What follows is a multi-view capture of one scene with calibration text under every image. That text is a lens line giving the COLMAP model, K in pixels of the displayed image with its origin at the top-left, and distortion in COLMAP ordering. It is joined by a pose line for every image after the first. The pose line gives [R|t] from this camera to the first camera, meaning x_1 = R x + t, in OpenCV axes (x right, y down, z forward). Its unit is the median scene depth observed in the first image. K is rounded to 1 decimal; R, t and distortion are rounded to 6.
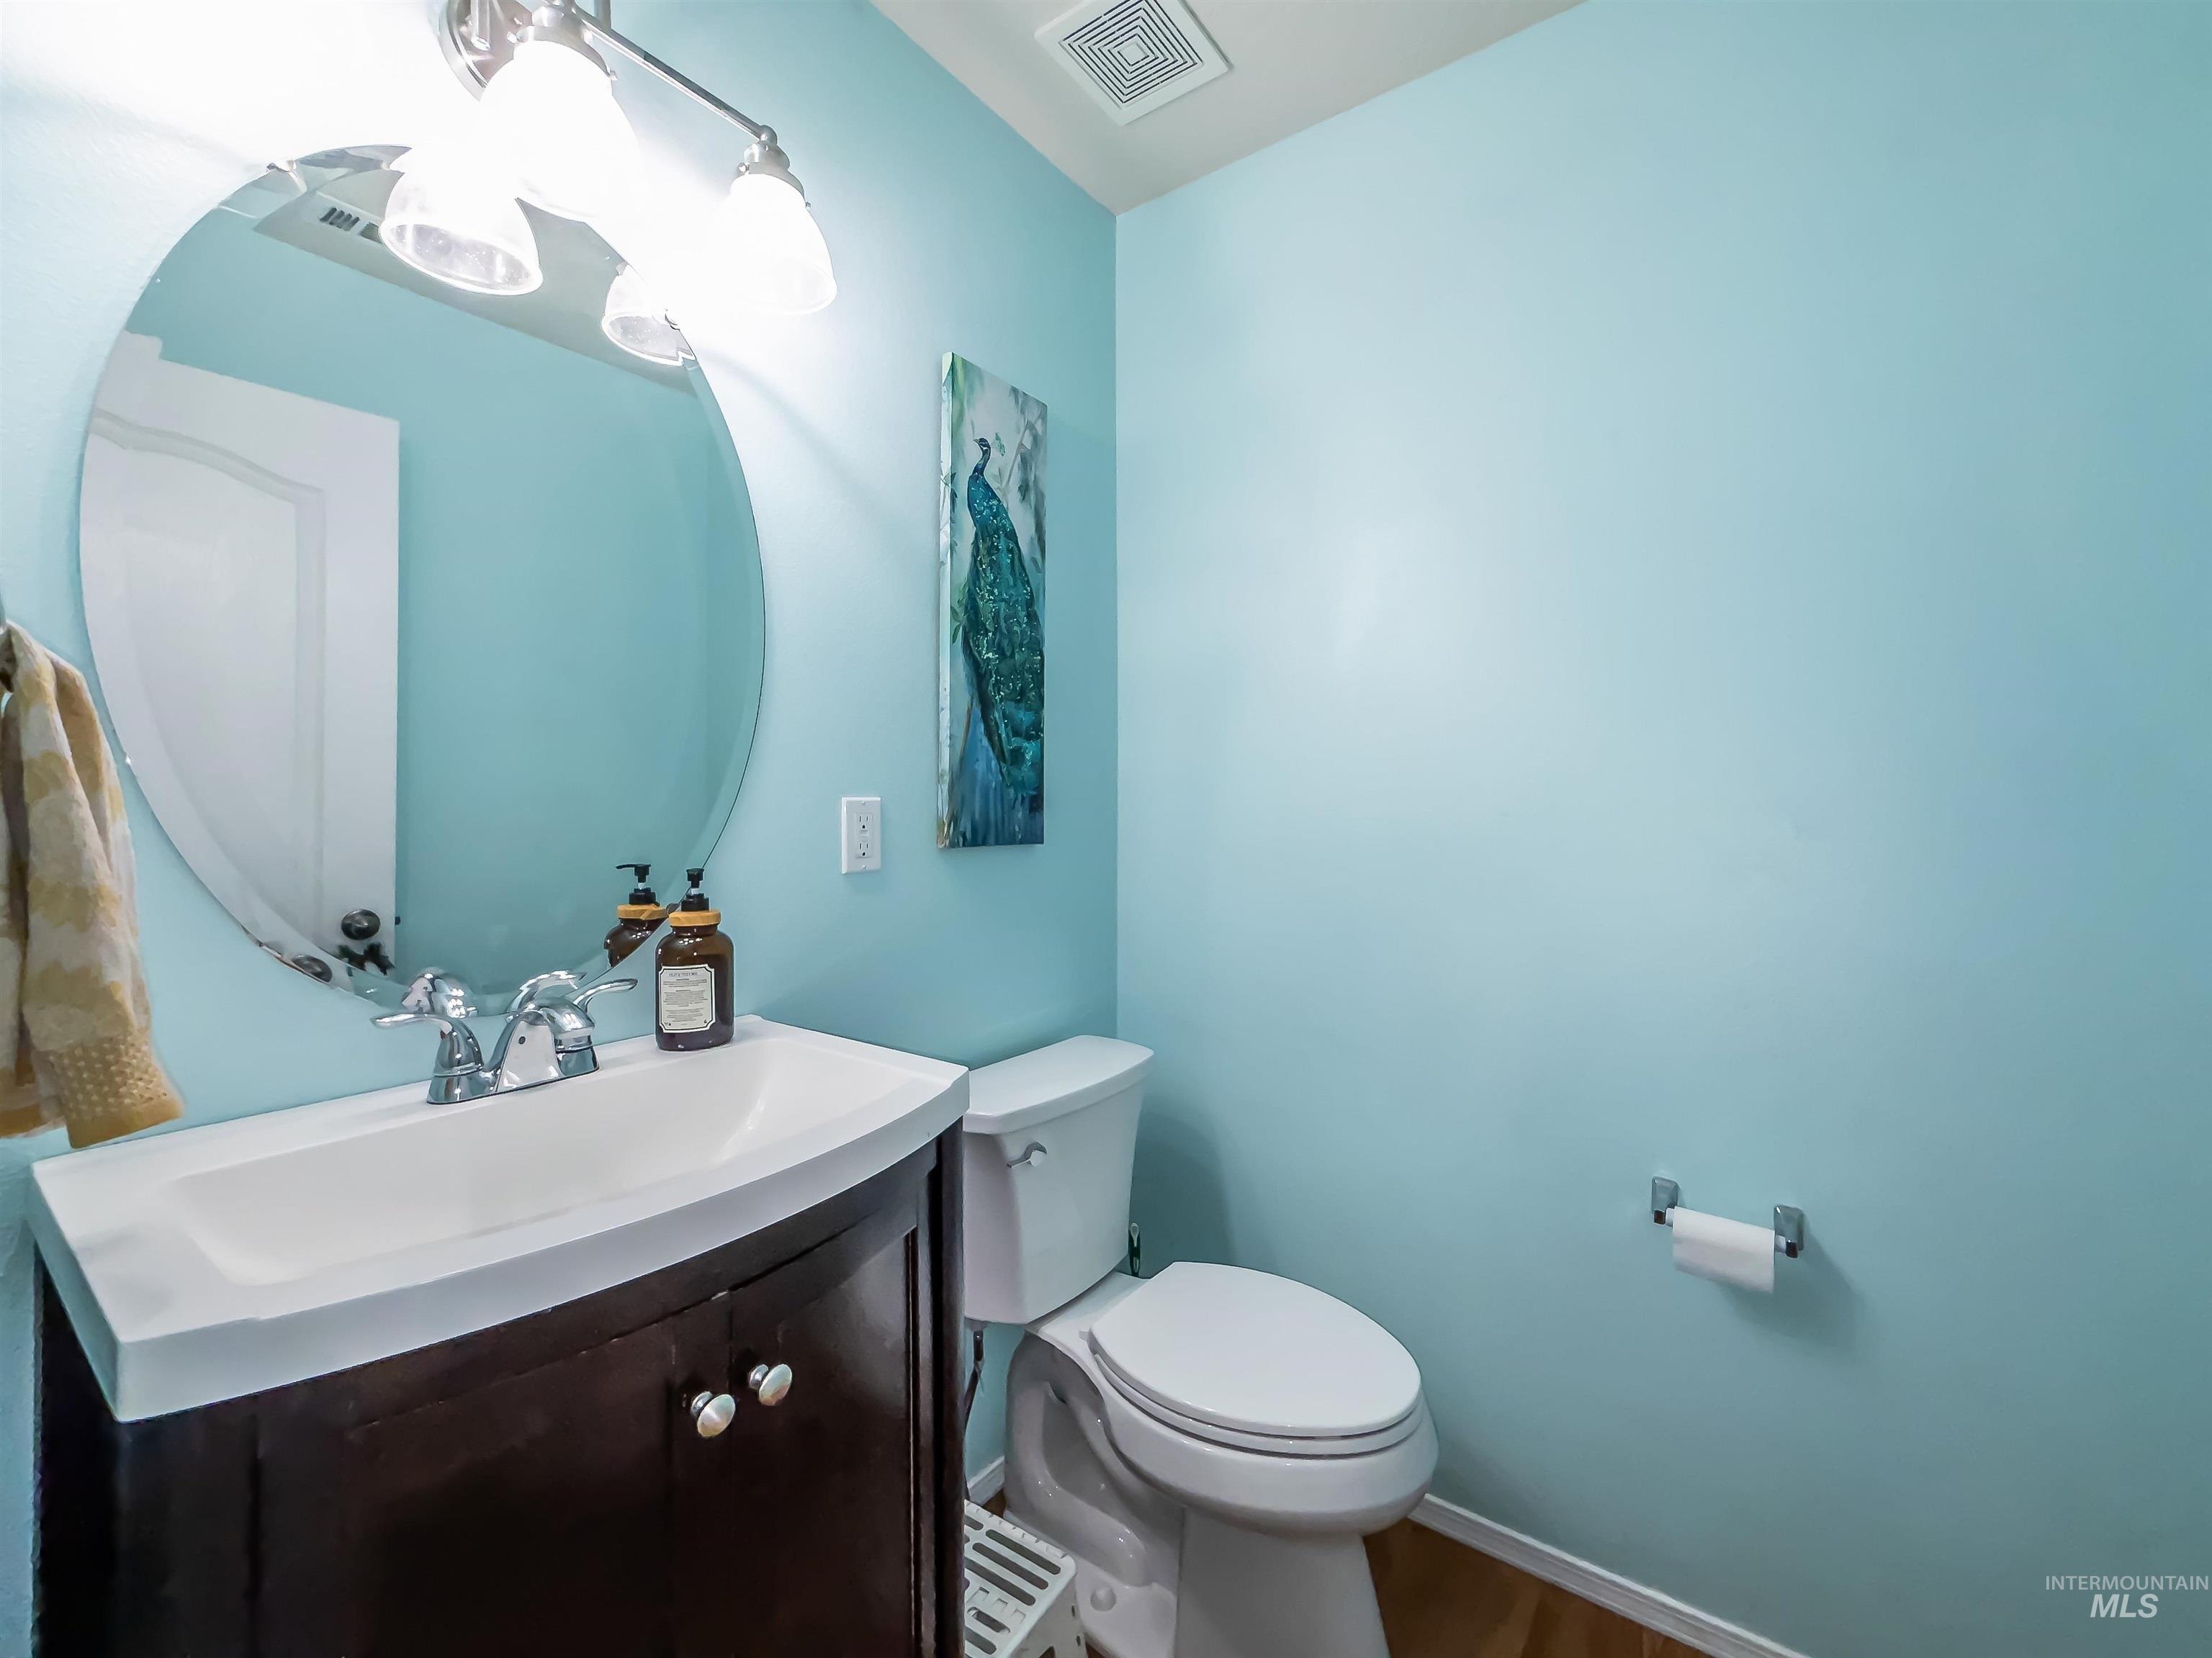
lens RADIAL K [[899.6, 0, 1107.3], [0, 899.6, 823.8], [0, 0, 1]] dist [-0.013170, -0.000845]
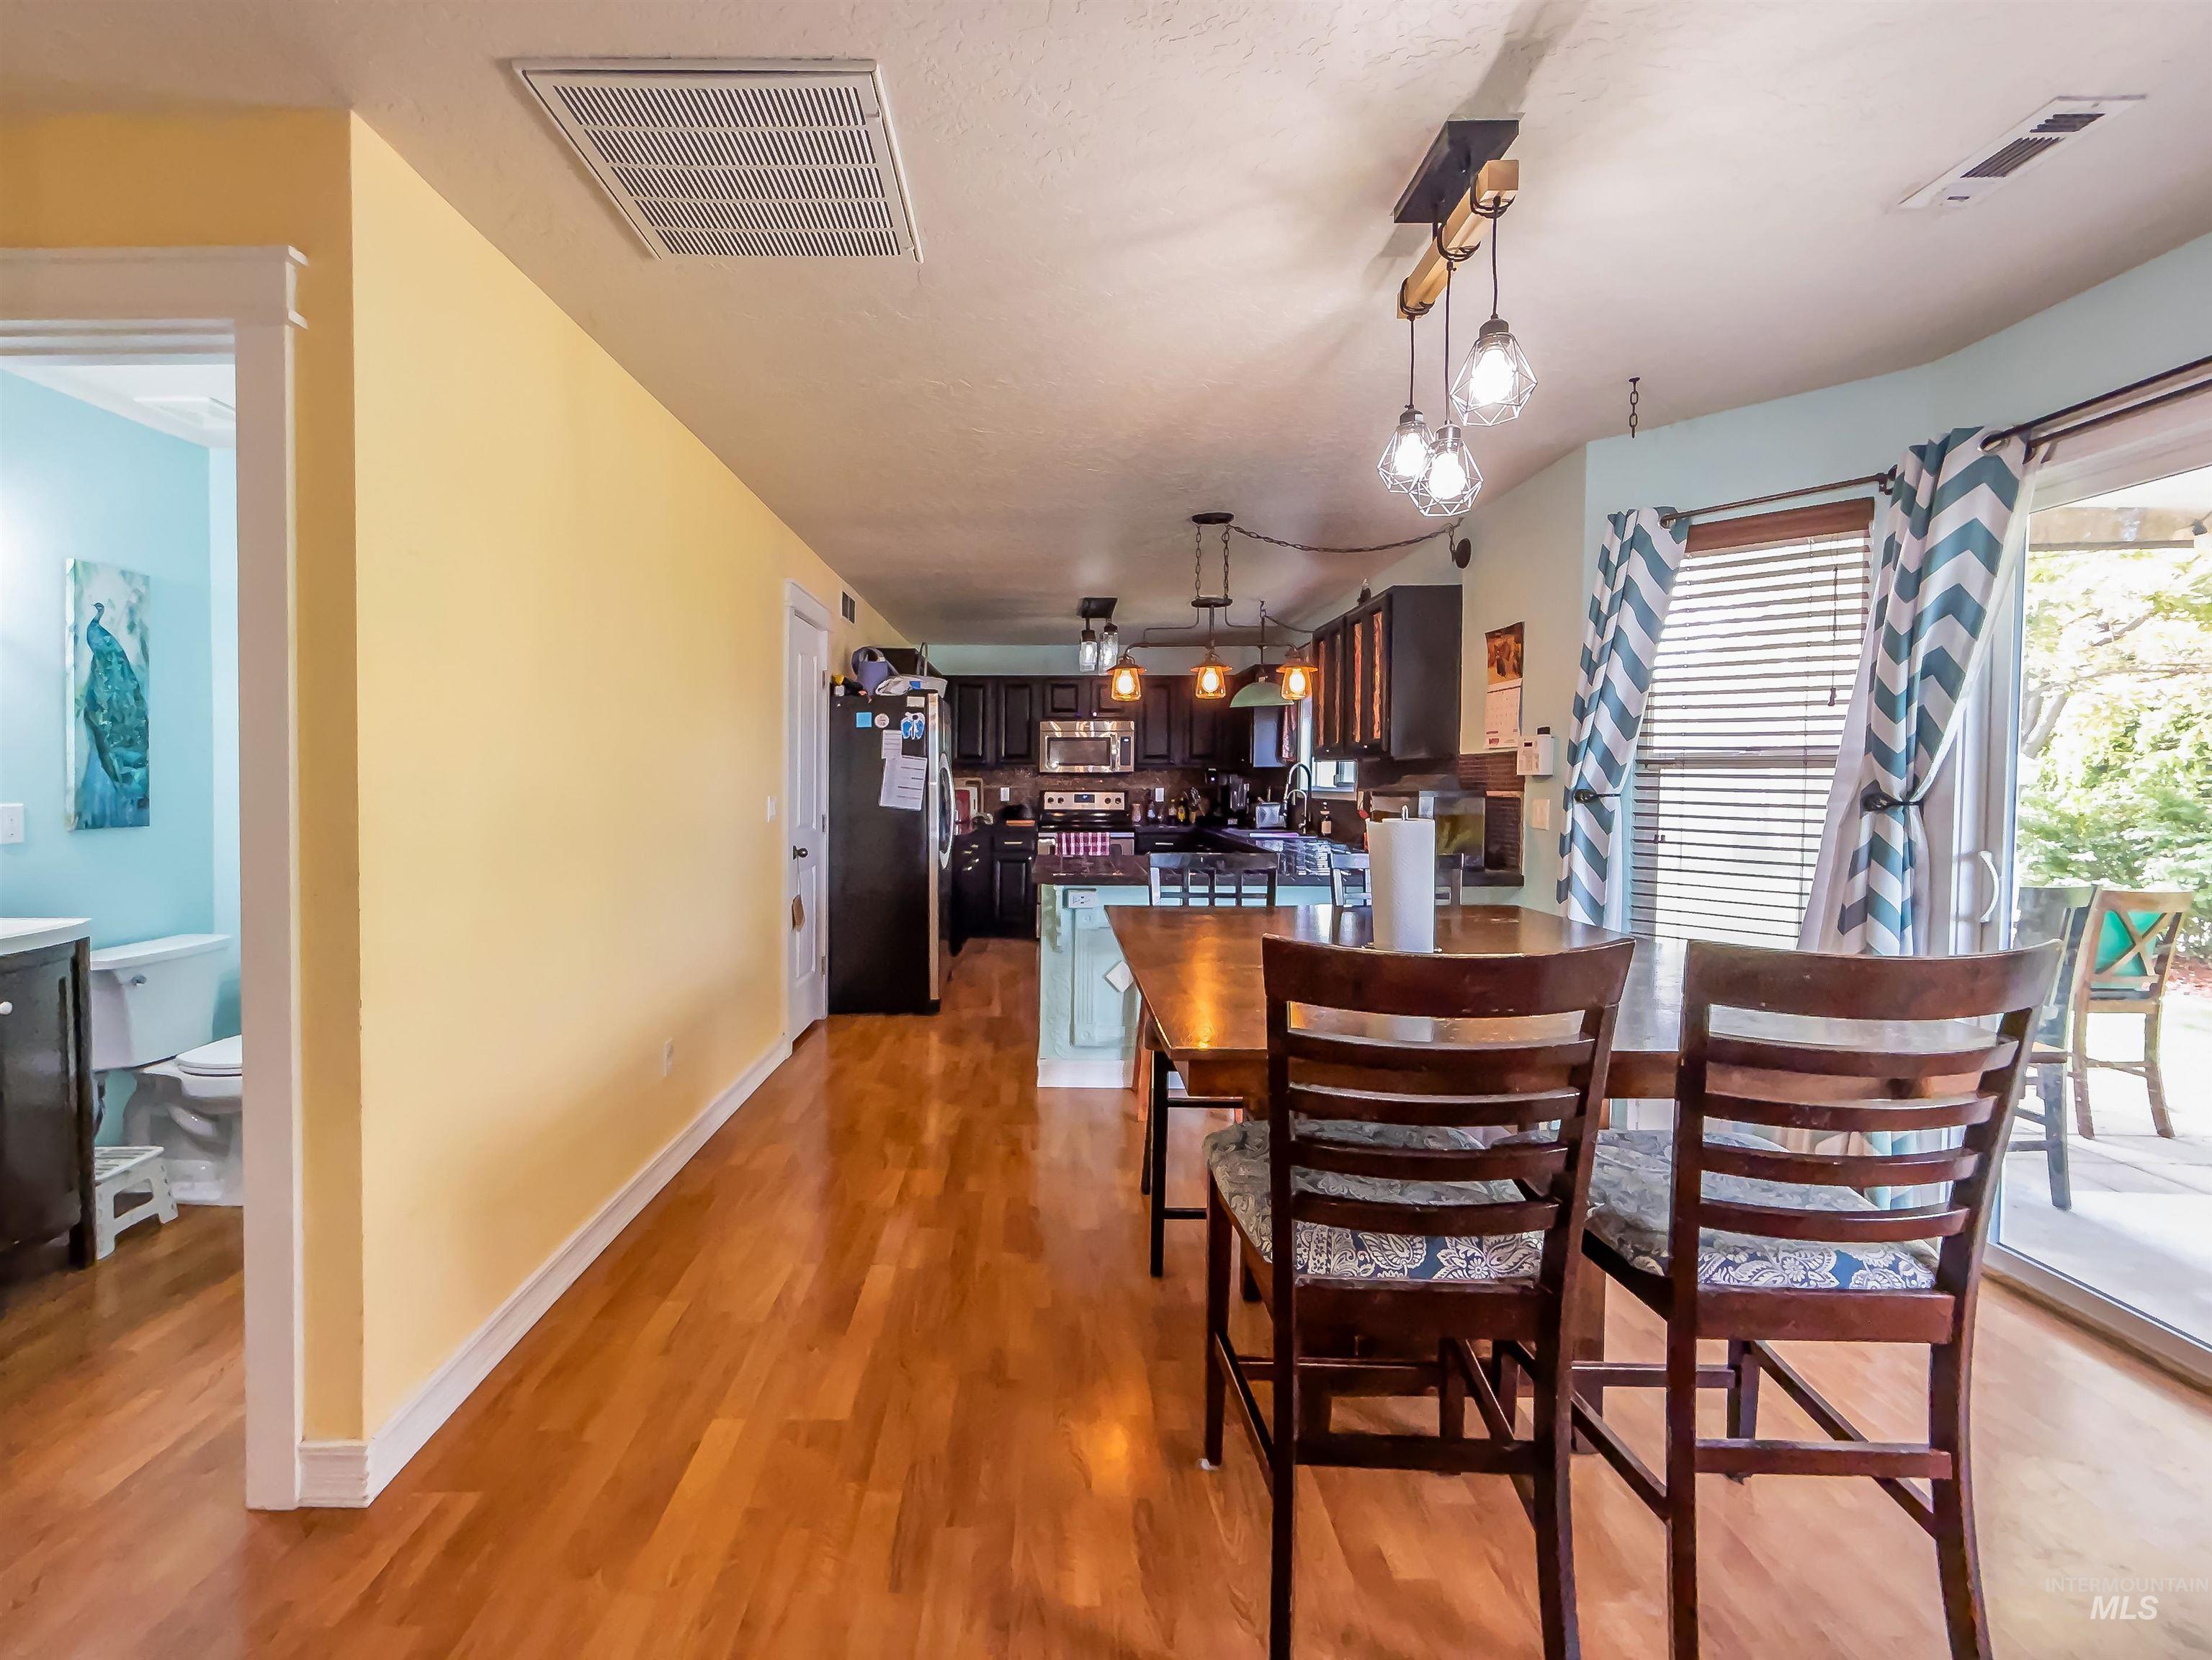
lens RADIAL K [[899.8, 0, 1057.0], [0, 899.8, 811.6], [0, 0, 1]] dist [-0.013170, -0.000845]
pose [[0.777647, -0.006898, 0.628663, 0.238654], [-0.011109, 0.999633, 0.024711, -0.074186], [-0.628603, -0.026200, 0.777285, -1.593673]]
